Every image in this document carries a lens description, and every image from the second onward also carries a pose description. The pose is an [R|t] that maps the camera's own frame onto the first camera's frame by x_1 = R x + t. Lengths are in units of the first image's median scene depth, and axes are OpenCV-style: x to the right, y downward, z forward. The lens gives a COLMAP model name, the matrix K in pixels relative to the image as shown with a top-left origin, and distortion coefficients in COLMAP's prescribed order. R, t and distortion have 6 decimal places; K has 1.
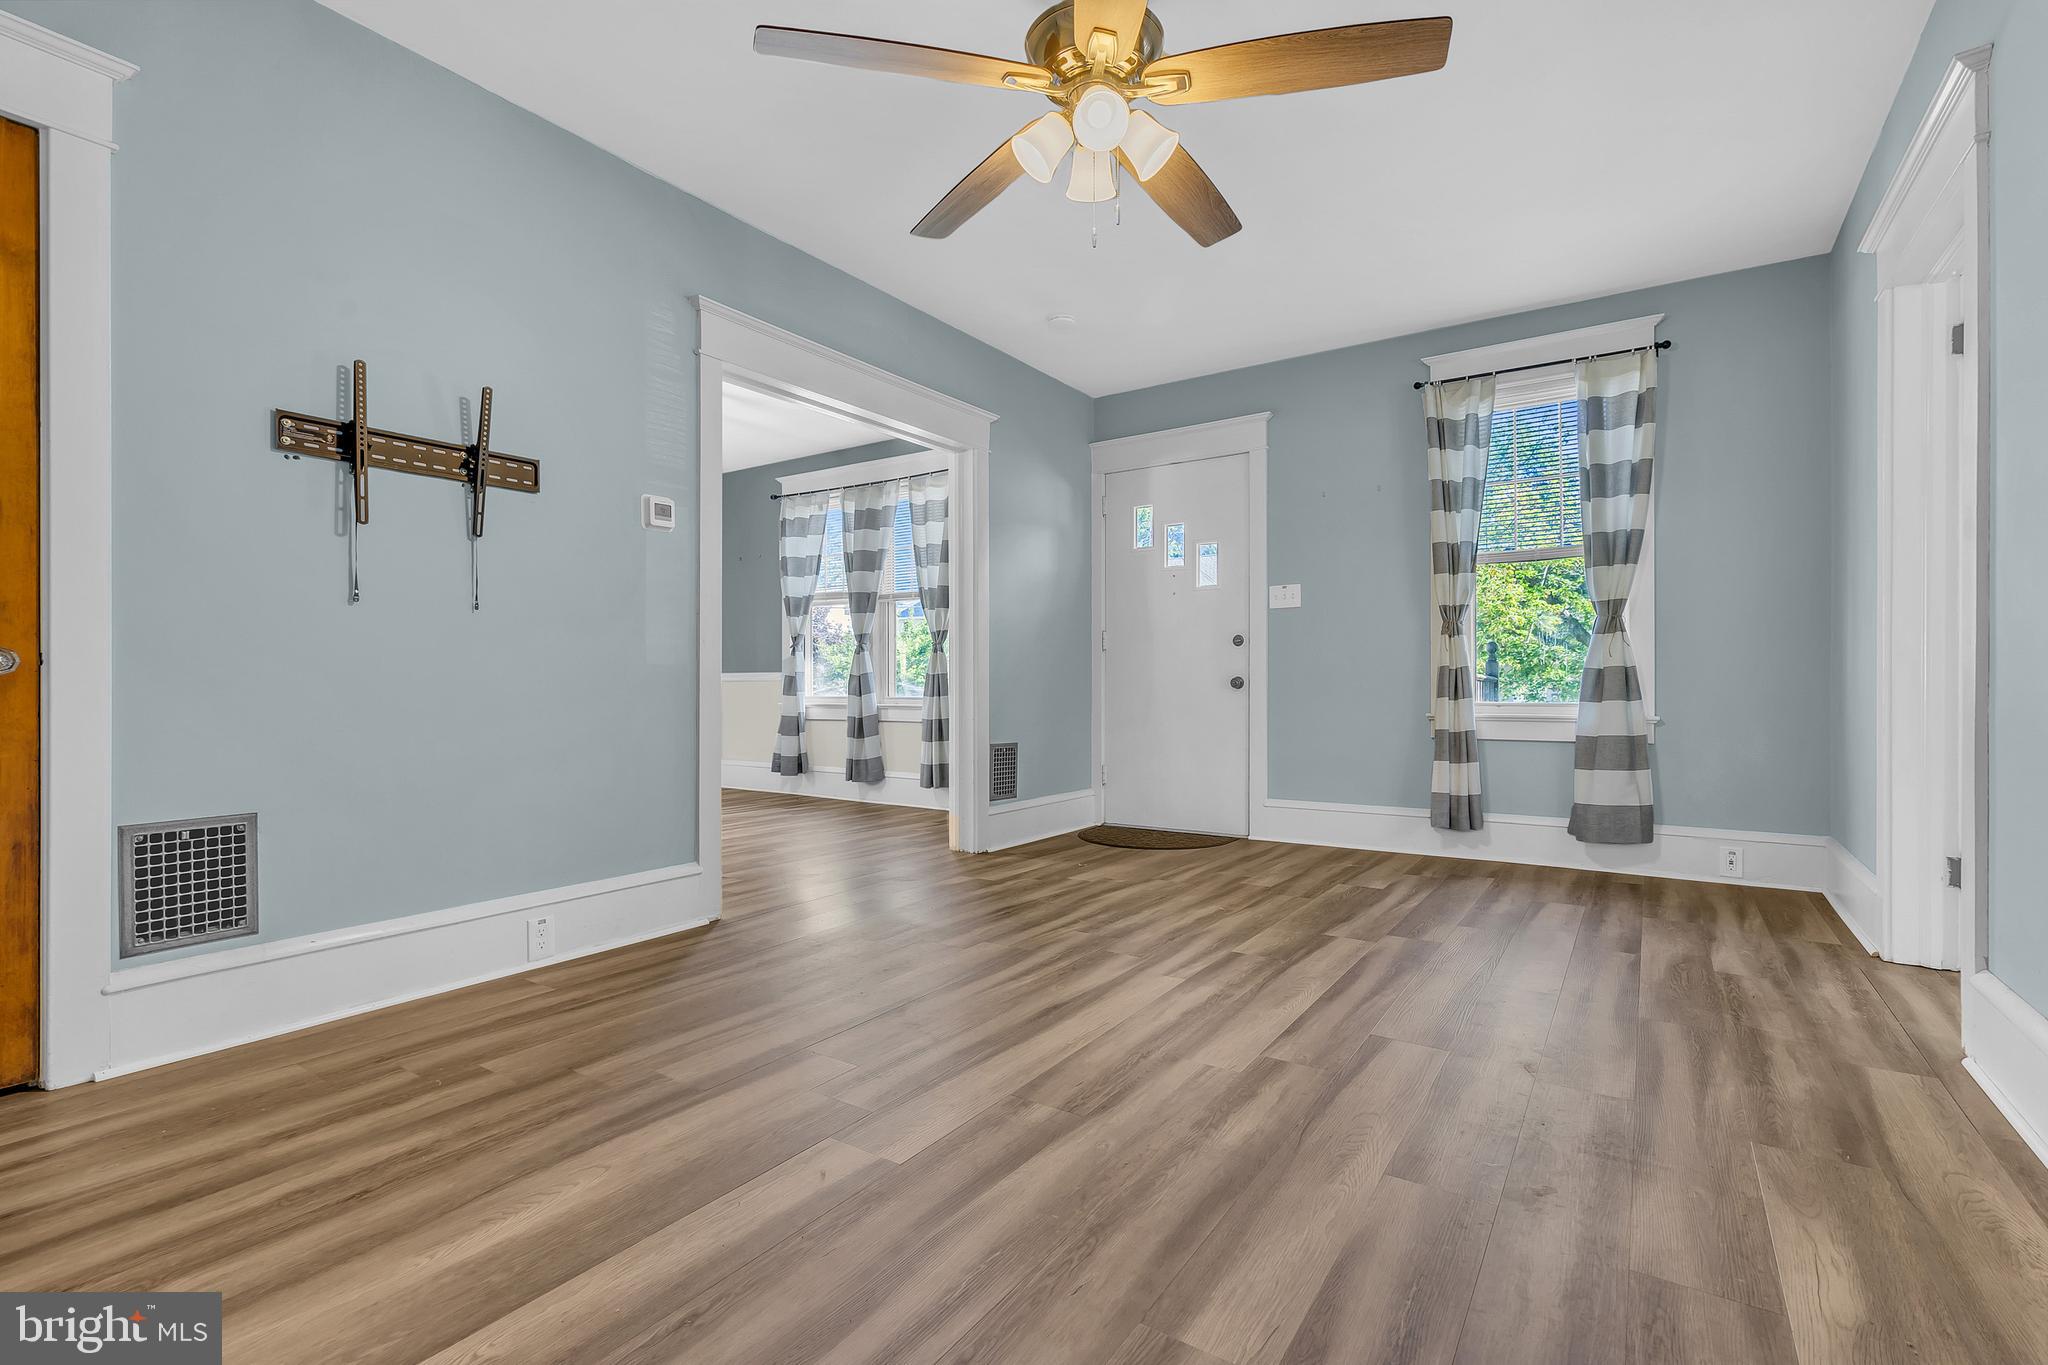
lens RADIAL K [[929.3, 0, 1024.0], [0, 929.3, 682.5], [0, 0, 1]] dist [-0.005103, 0.000615]
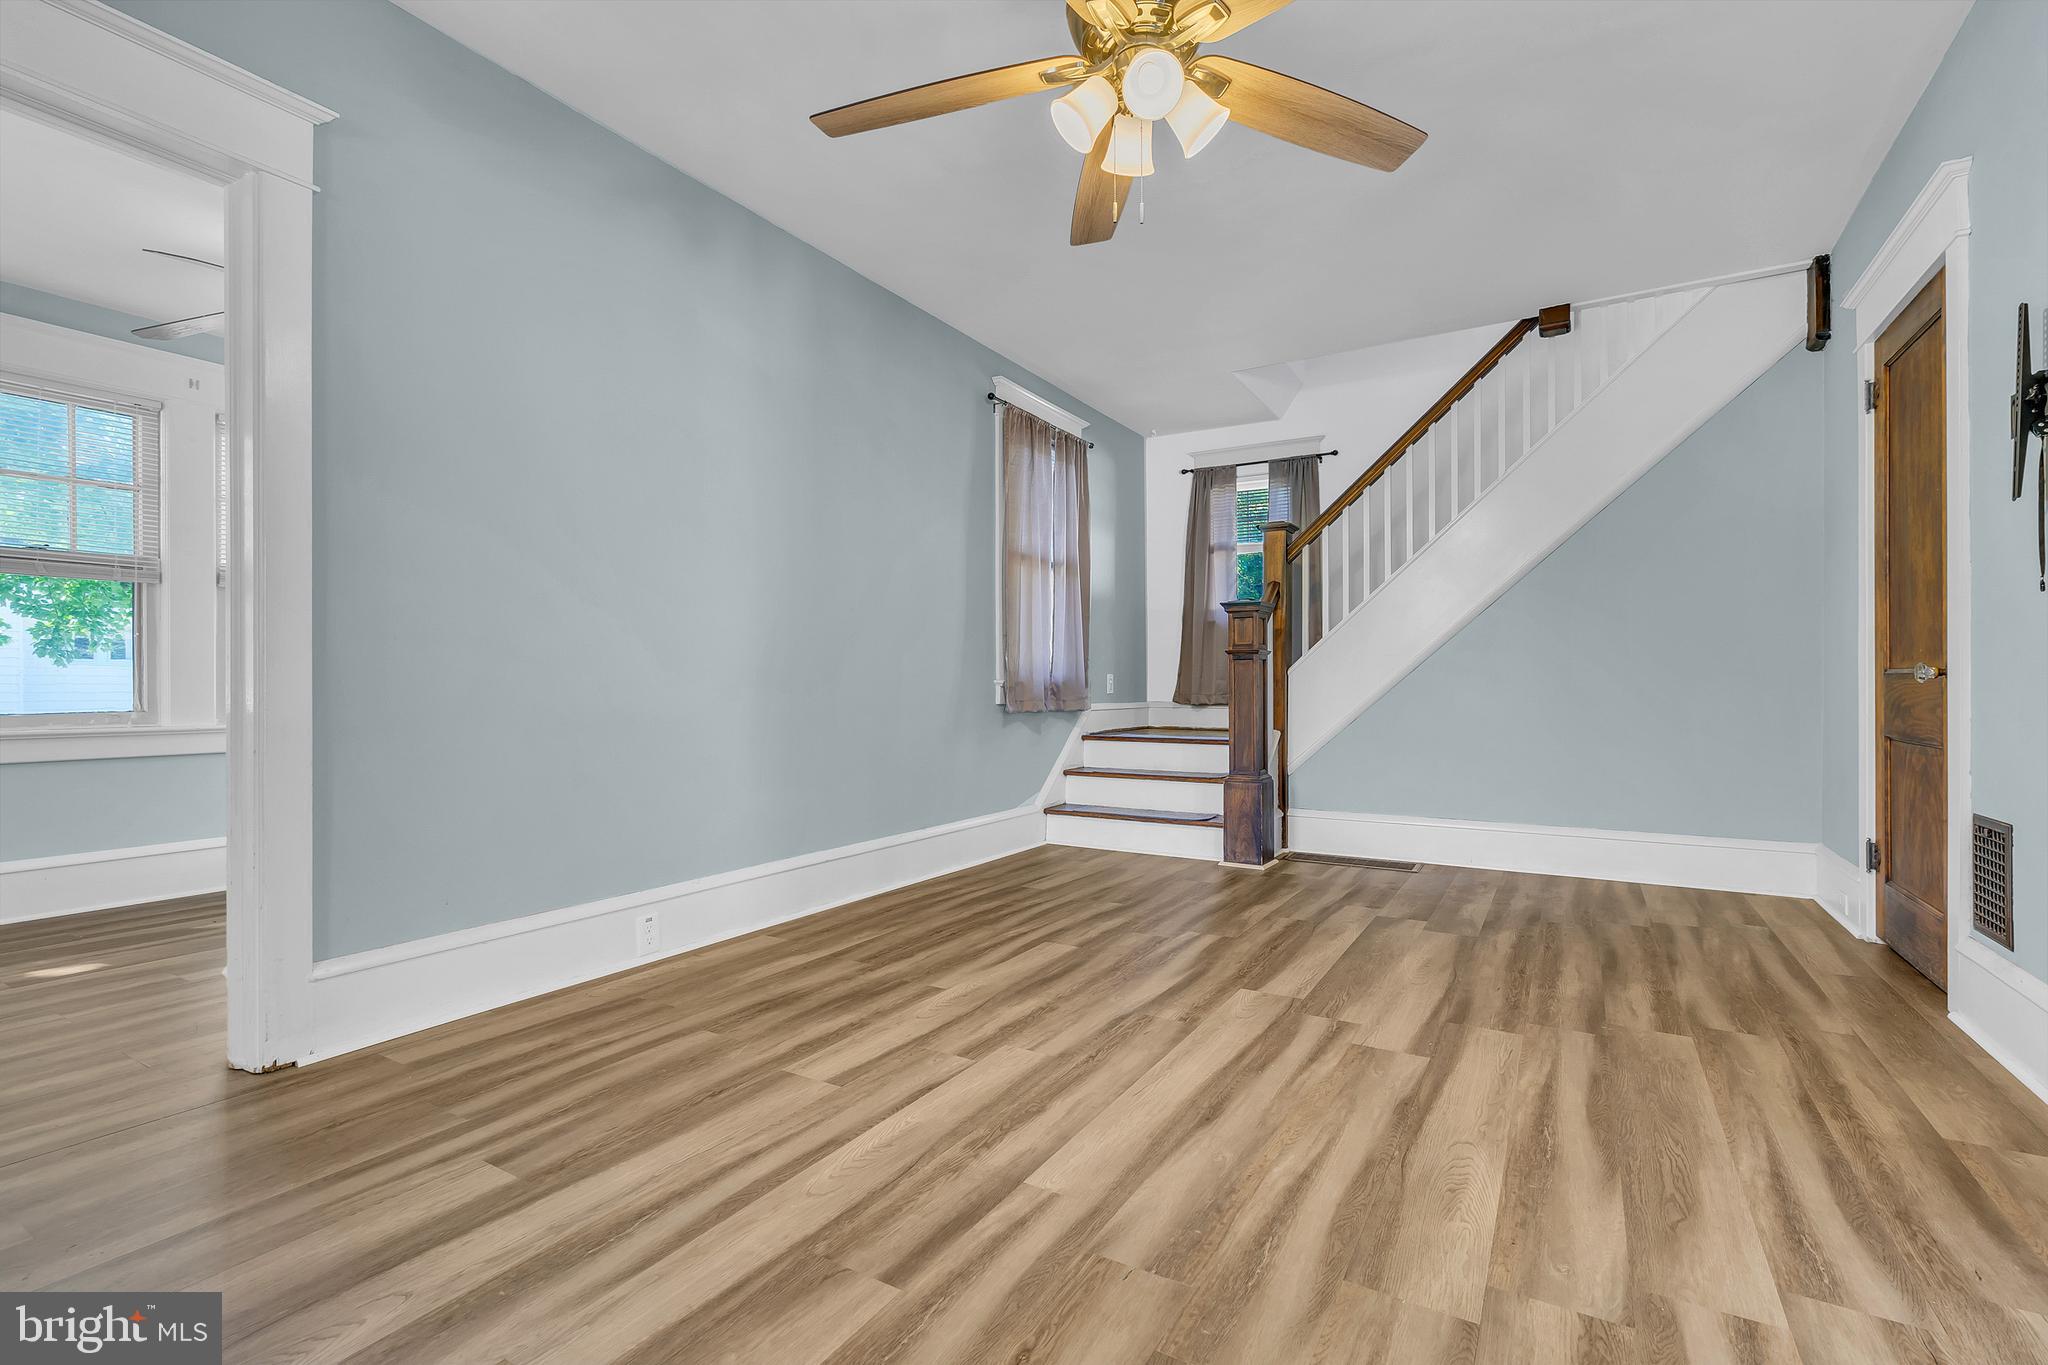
lens RADIAL K [[920.6, 0, 1026.4], [0, 920.6, 686.2], [0, 0, 1]] dist [-0.004079, 0.000541]
pose [[-0.998229, 0.004097, -0.059351, 0.262219], [0.004190, 0.999990, -0.001447, -0.005791], [0.059345, -0.001693, -0.998236, 2.029056]]
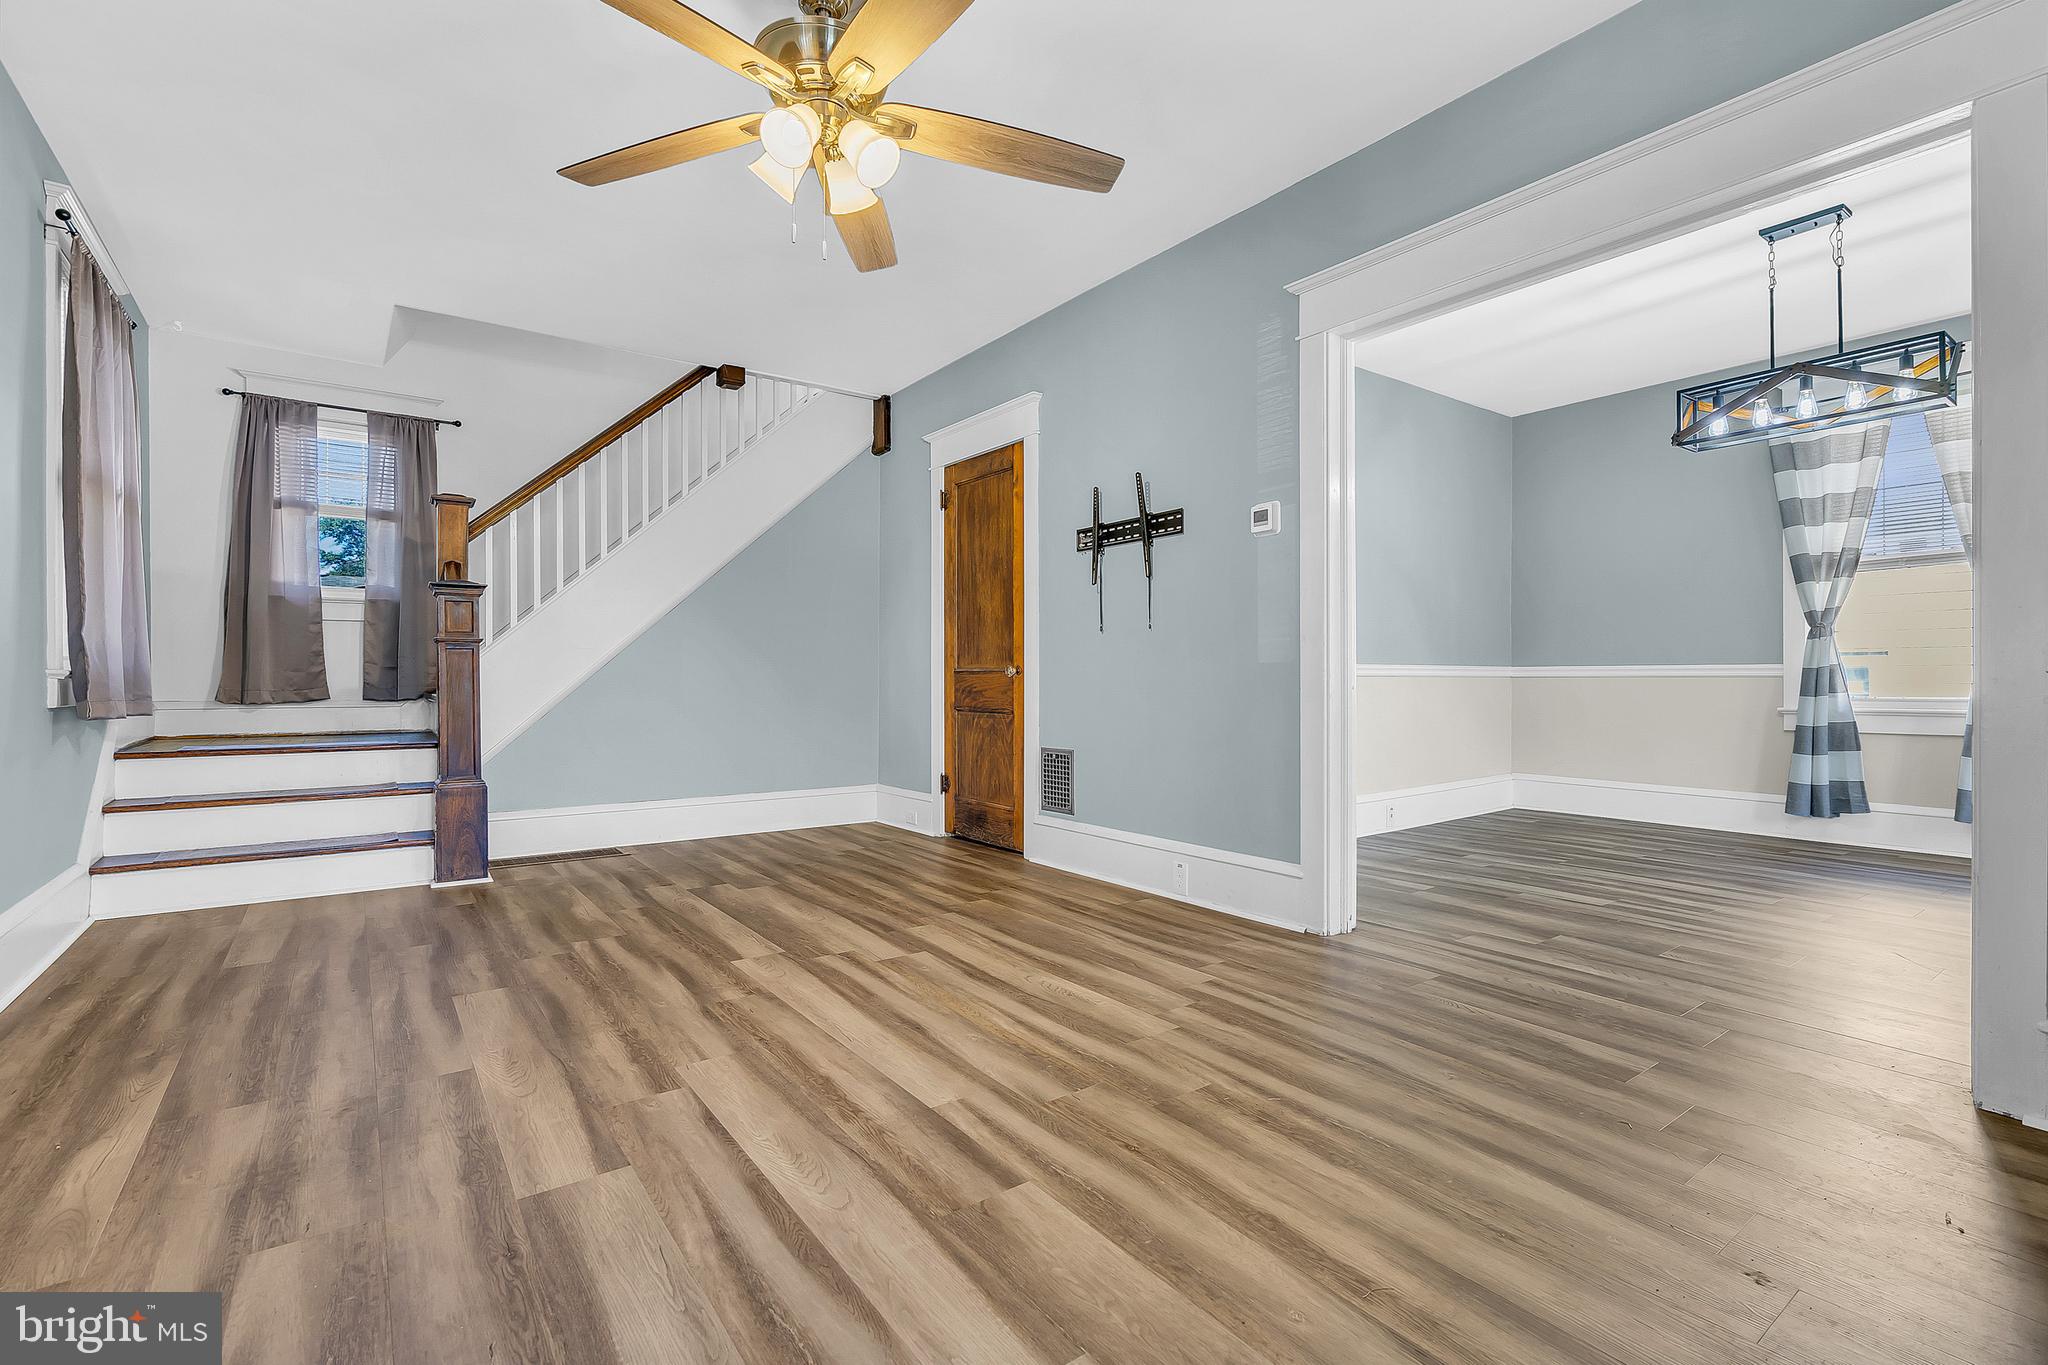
lens RADIAL K [[920.6, 0, 1026.4], [0, 920.6, 686.2], [0, 0, 1]] dist [-0.004079, 0.000541]
pose [[-0.334742, 0.011033, -0.942245, 1.017539], [0.003546, 0.999939, 0.010449, -0.008570], [0.942303, 0.000156, -0.334761, 1.647781]]
